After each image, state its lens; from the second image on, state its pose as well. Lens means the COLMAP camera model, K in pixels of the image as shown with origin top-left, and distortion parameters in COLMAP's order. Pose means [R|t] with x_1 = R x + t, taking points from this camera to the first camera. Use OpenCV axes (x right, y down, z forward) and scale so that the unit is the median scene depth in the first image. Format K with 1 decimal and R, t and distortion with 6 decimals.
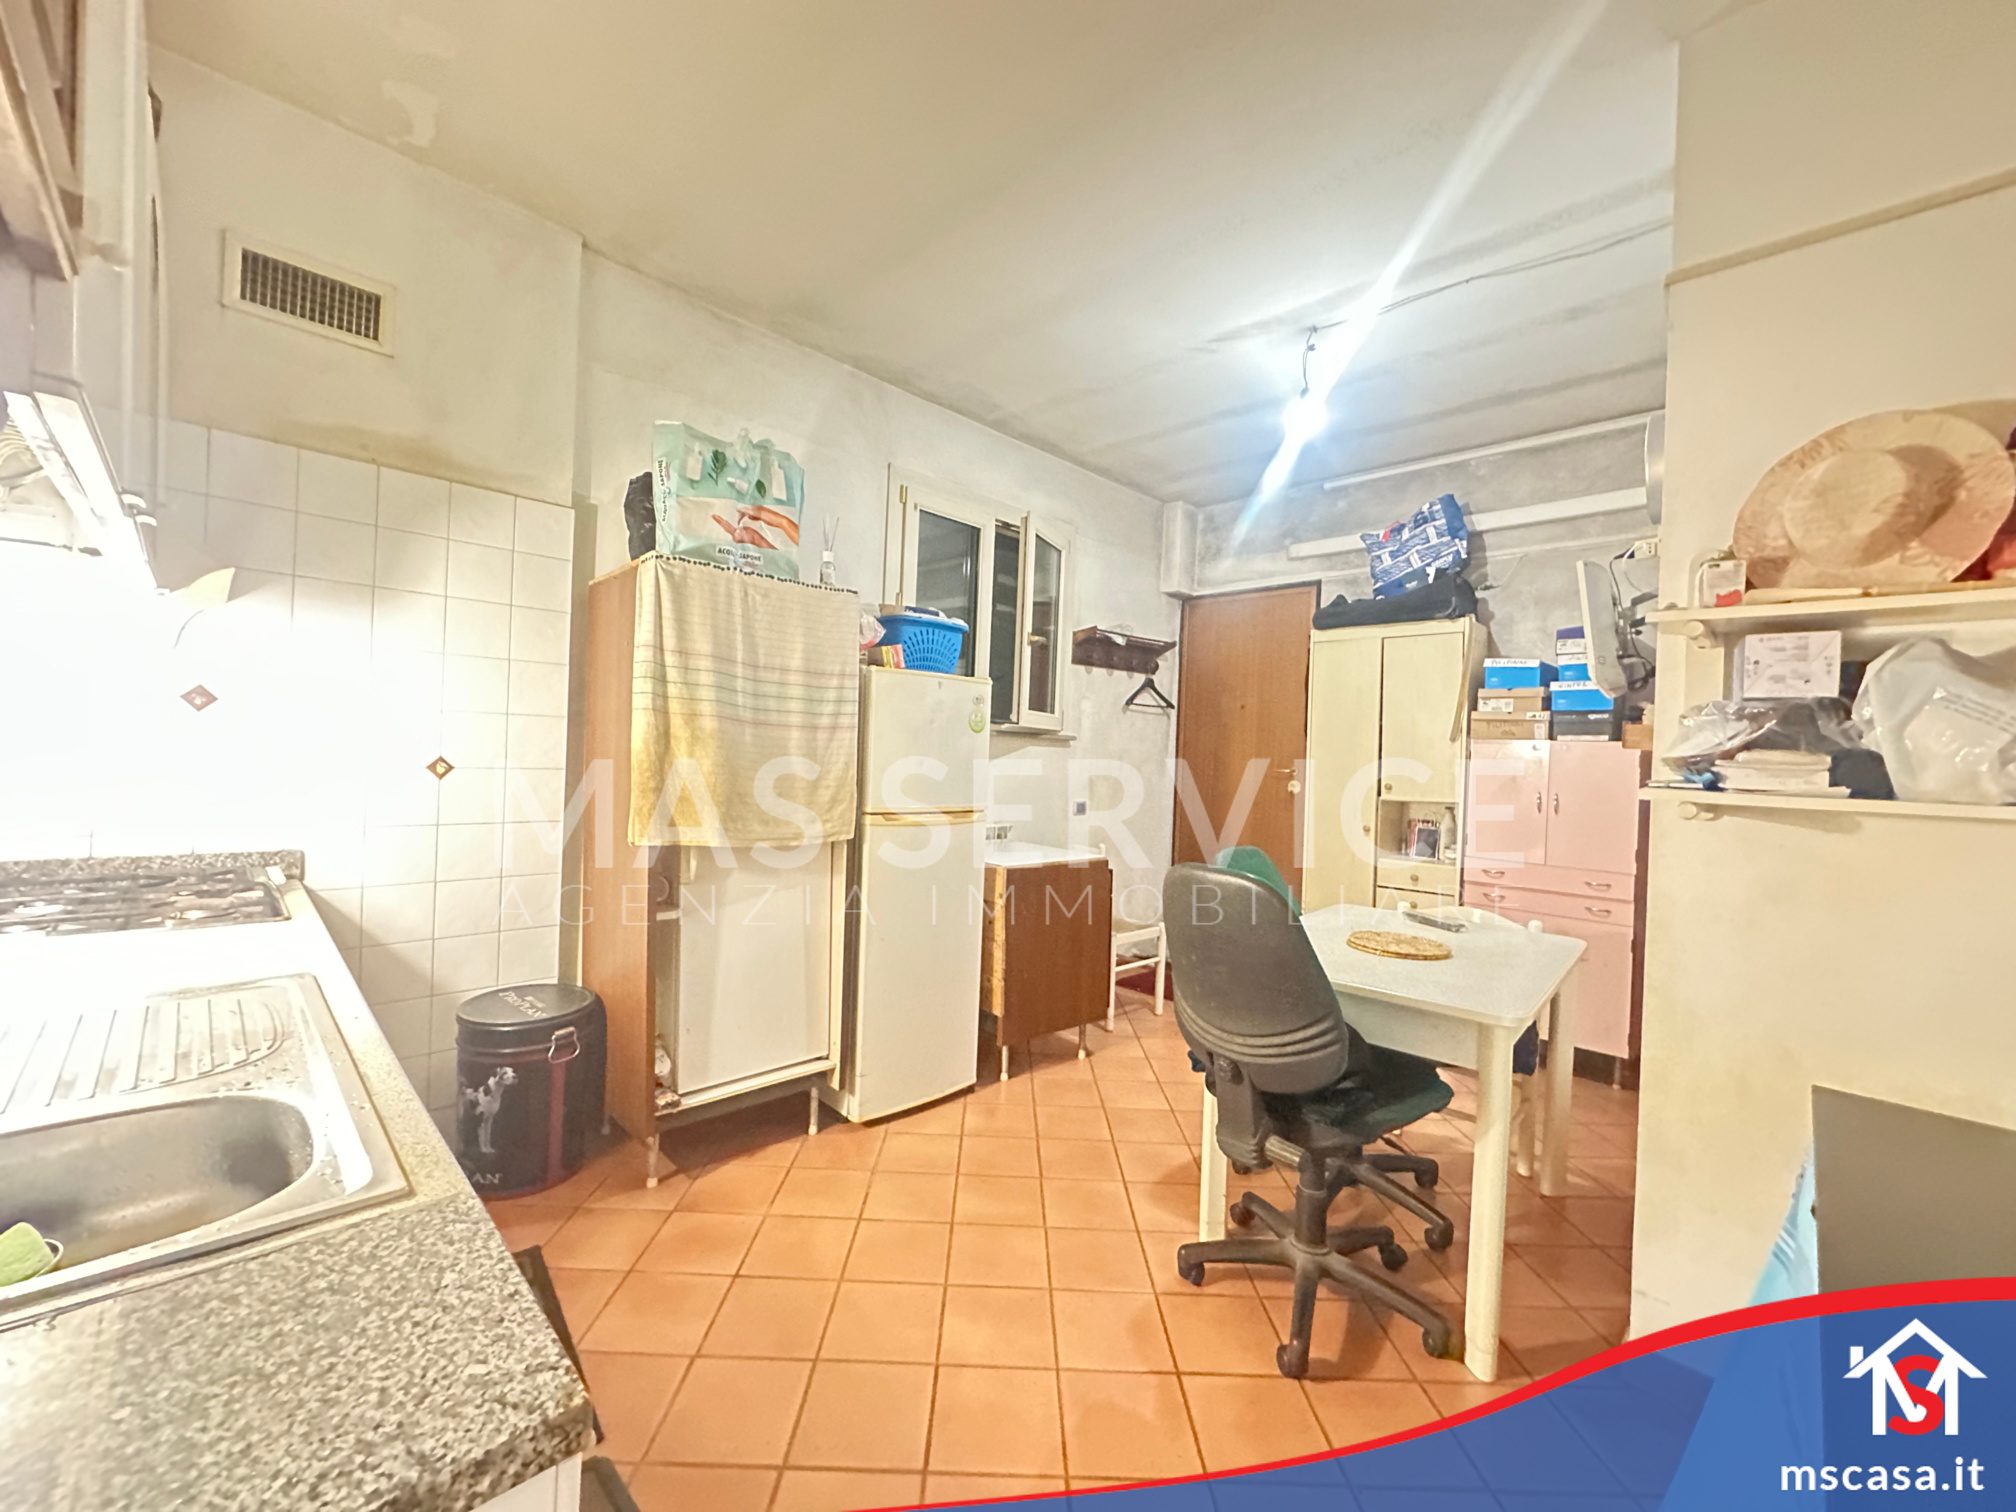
lens RADIAL K [[806.3, 0, 1007.5], [0, 806.3, 752.1], [0, 0, 1]] dist [-0.004919, 0.000350]
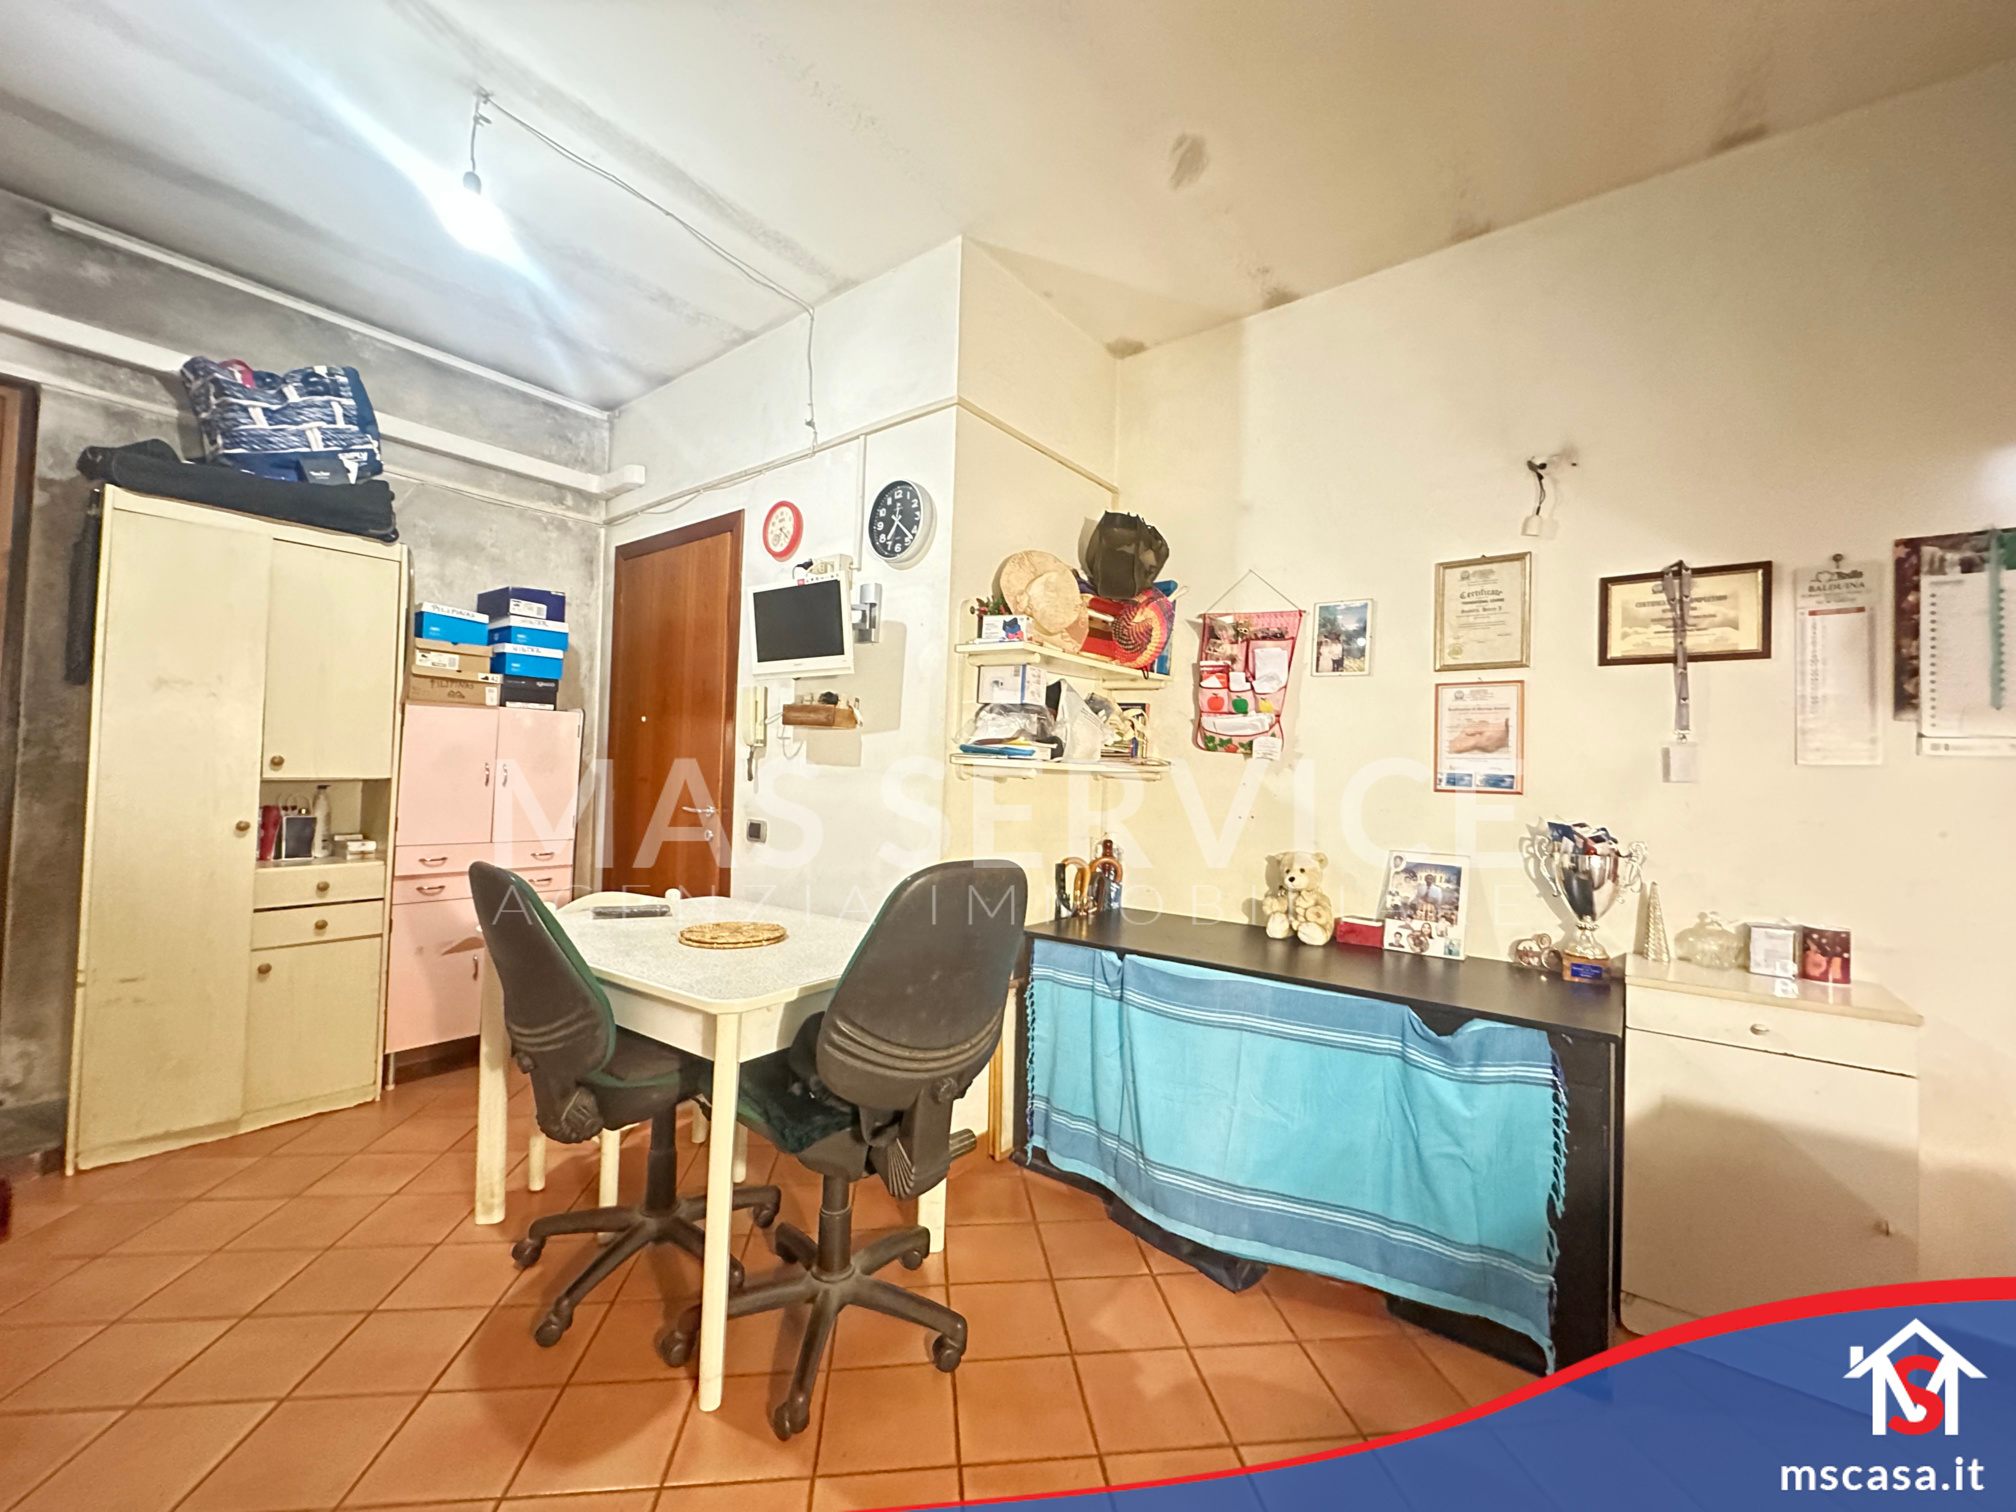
lens RADIAL K [[806.3, 0, 1011.6], [0, 806.3, 752.3], [0, 0, 1]] dist [-0.004919, 0.000350]
pose [[-0.116502, -0.015177, 0.993074, -0.288203], [-0.036215, 0.999283, 0.011023, 0.006469], [-0.992530, -0.034680, -0.116968, 0.498239]]
